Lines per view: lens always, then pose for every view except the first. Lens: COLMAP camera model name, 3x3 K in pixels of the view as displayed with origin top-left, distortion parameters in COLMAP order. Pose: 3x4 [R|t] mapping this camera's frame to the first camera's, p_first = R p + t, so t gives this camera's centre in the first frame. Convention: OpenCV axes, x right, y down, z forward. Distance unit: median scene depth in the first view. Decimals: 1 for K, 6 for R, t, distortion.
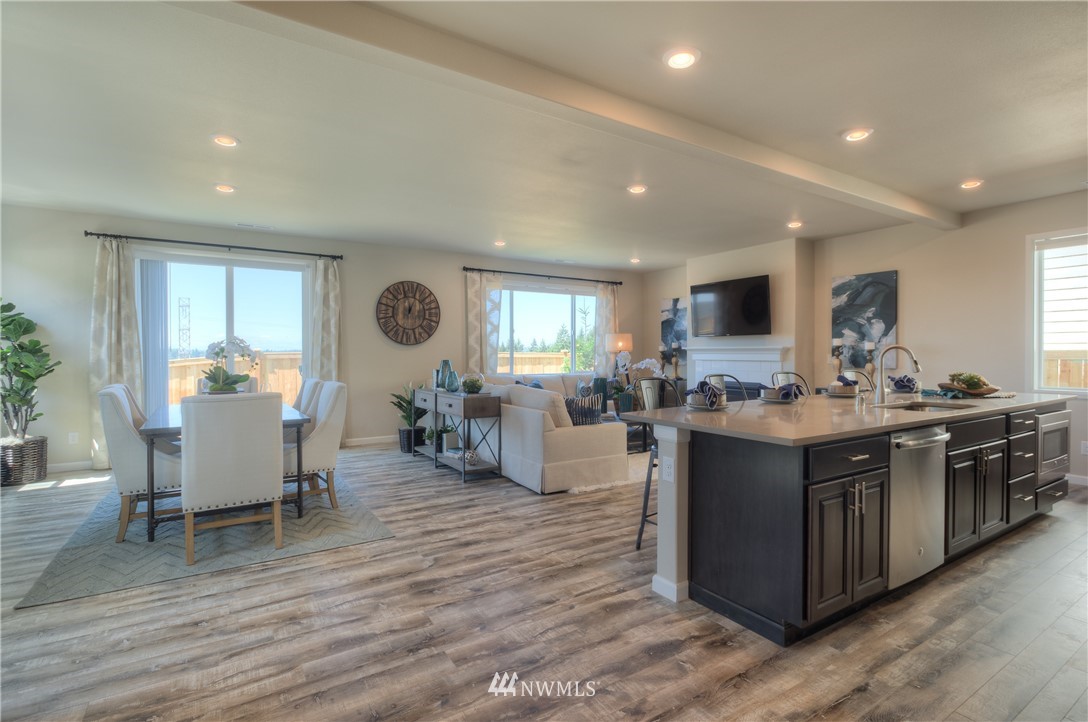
lens RADIAL K [[508.6, 0, 544.0], [0, 508.6, 360.6], [0, 0, 1]] dist [-0.005750, 0.003690]
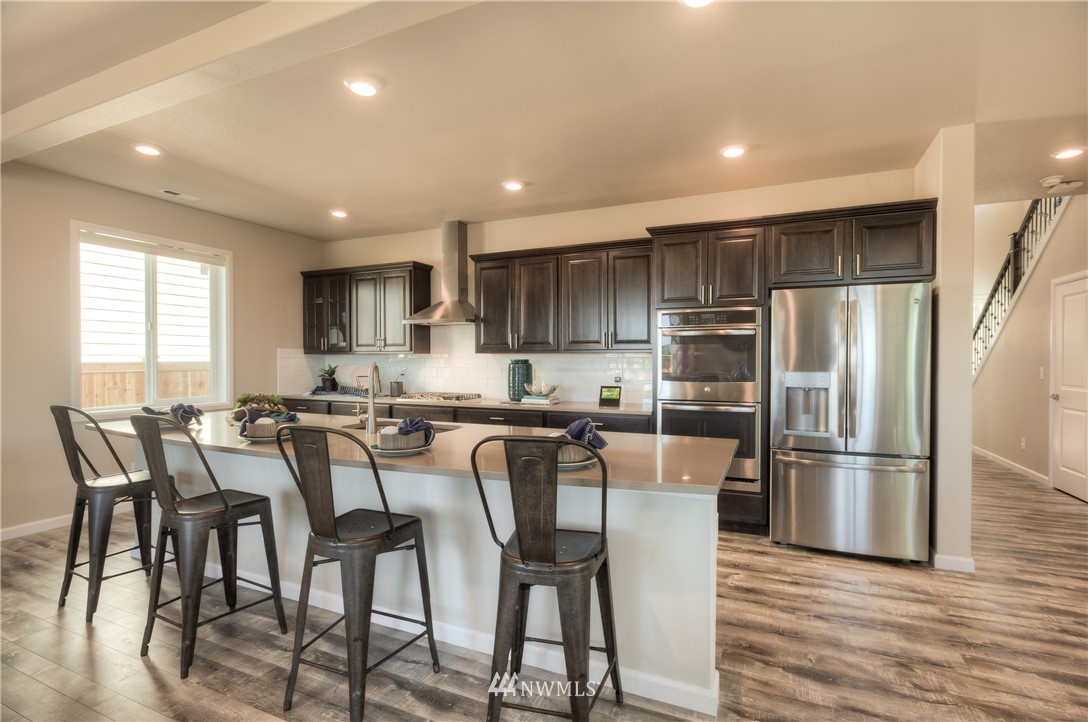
lens RADIAL K [[508.6, 0, 548.5], [0, 508.6, 358.4], [0, 0, 1]] dist [-0.005750, 0.003690]
pose [[-0.561609, 0.005773, 0.827382, -0.098131], [0.006918, 0.999973, -0.002281, -0.017026], [-0.827374, 0.004443, -0.561634, 0.650351]]
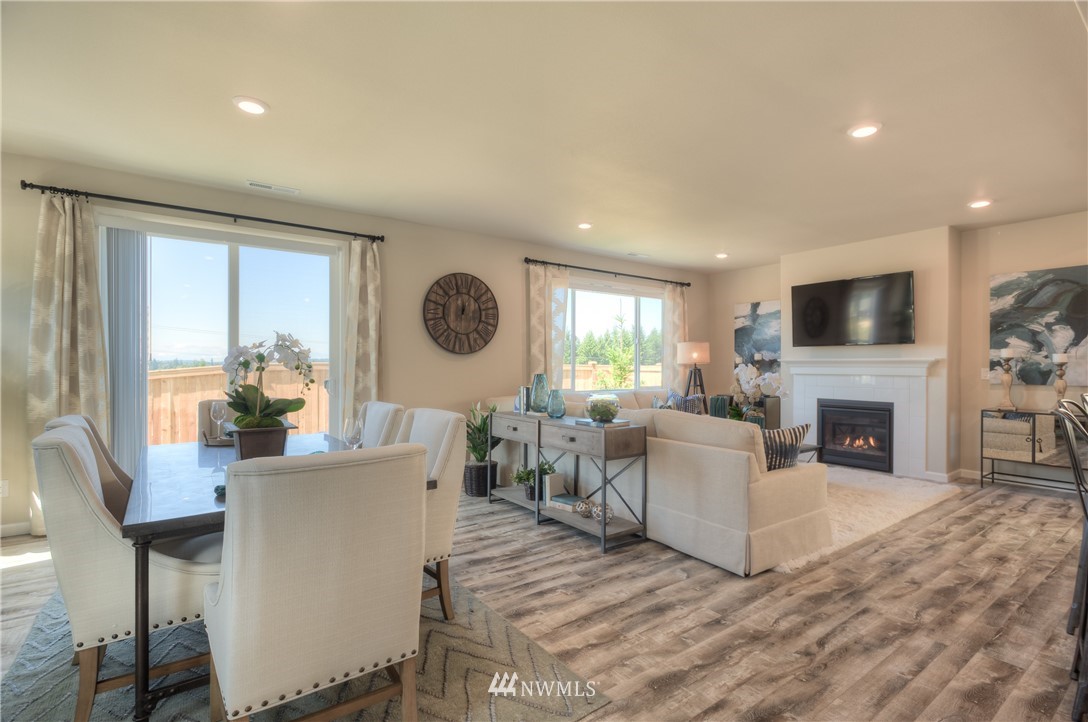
lens RADIAL K [[508.6, 0, 546.8], [0, 508.6, 367.6], [0, 0, 1]] dist [-0.005750, 0.003690]
pose [[0.998096, 0.003986, 0.061557, -0.208209], [-0.003305, 0.999932, -0.011162, -0.002258], [-0.061597, 0.010938, 0.998041, 0.239100]]
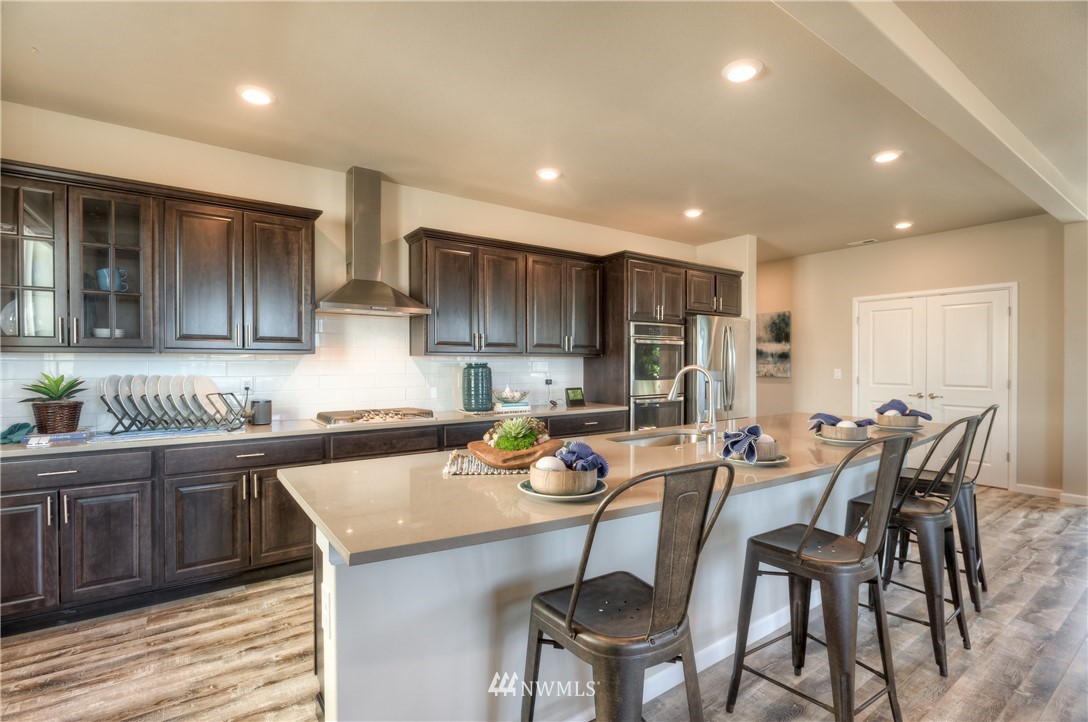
lens RADIAL K [[508.6, 0, 542.0], [0, 508.6, 366.8], [0, 0, 1]] dist [-0.005750, 0.003690]
pose [[-0.998724, 0.005774, -0.050162, 0.500962], [0.004685, 0.999752, 0.021786, -0.026507], [0.050276, 0.021523, -0.998503, 0.915044]]
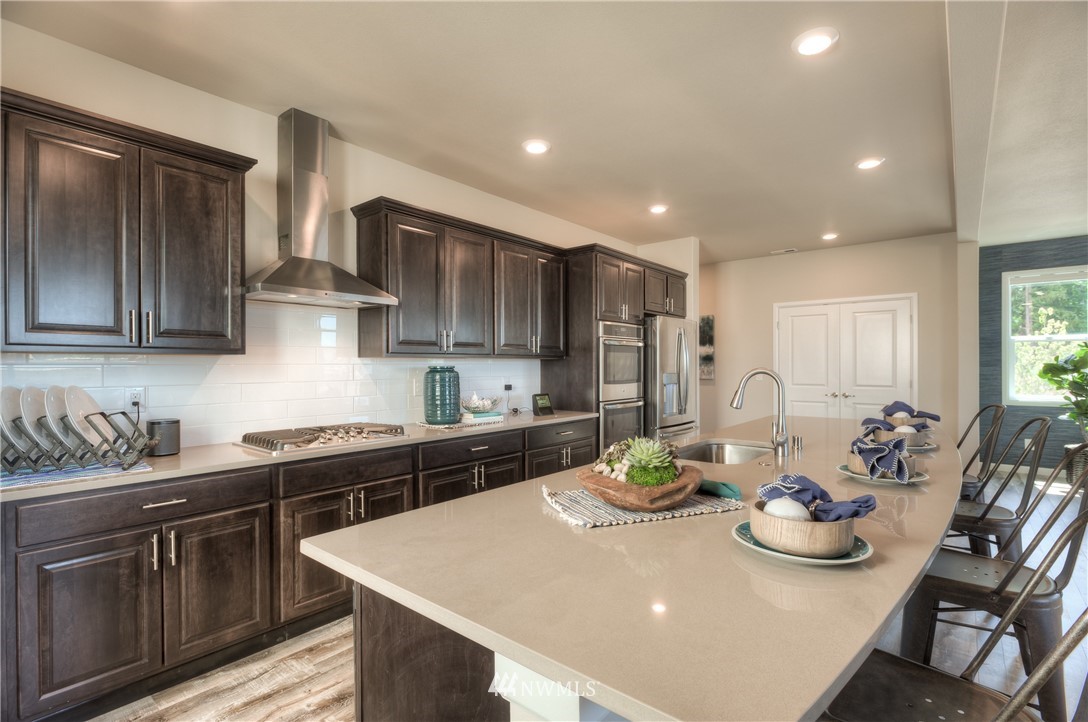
lens RADIAL K [[508.6, 0, 541.0], [0, 508.6, 367.2], [0, 0, 1]] dist [-0.005750, 0.003690]
pose [[-0.951802, 0.008867, -0.306585, 0.617747], [0.003433, 0.999827, 0.018256, -0.026187], [0.306694, 0.016323, -0.951668, 0.809507]]
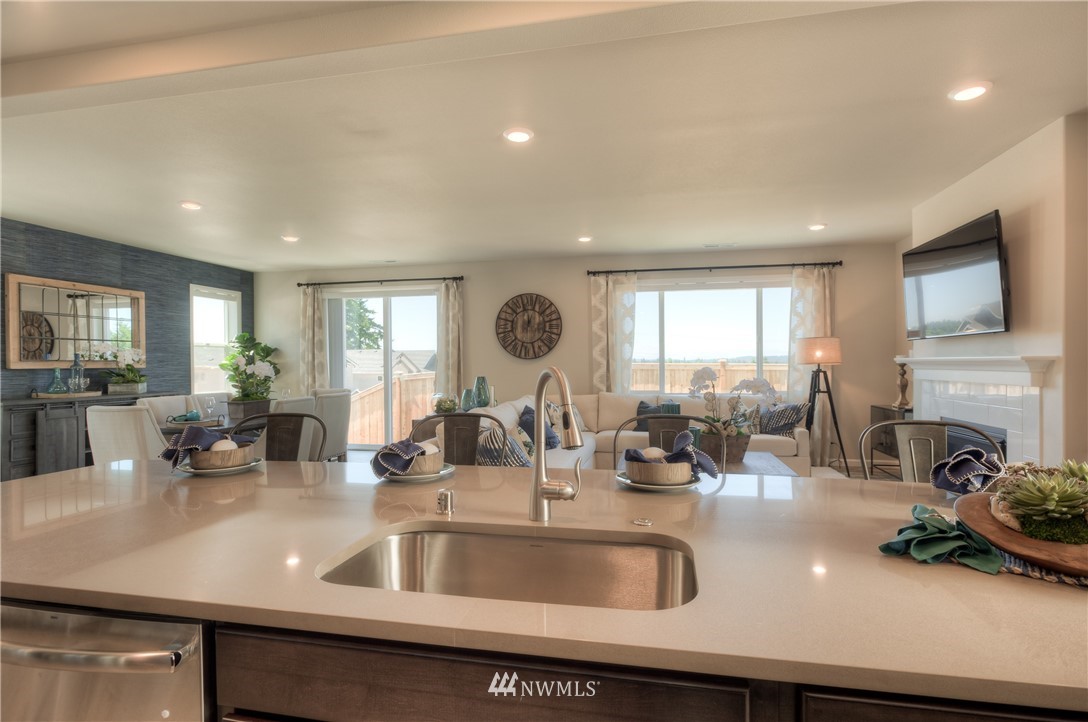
lens RADIAL K [[508.6, 0, 564.3], [0, 508.6, 369.8], [0, 0, 1]] dist [-0.005750, 0.003690]
pose [[0.733669, 0.005715, -0.679483, 0.504247], [-0.004668, 0.999983, 0.003372, -0.016125], [0.679491, 0.000698, 0.733683, 0.381019]]
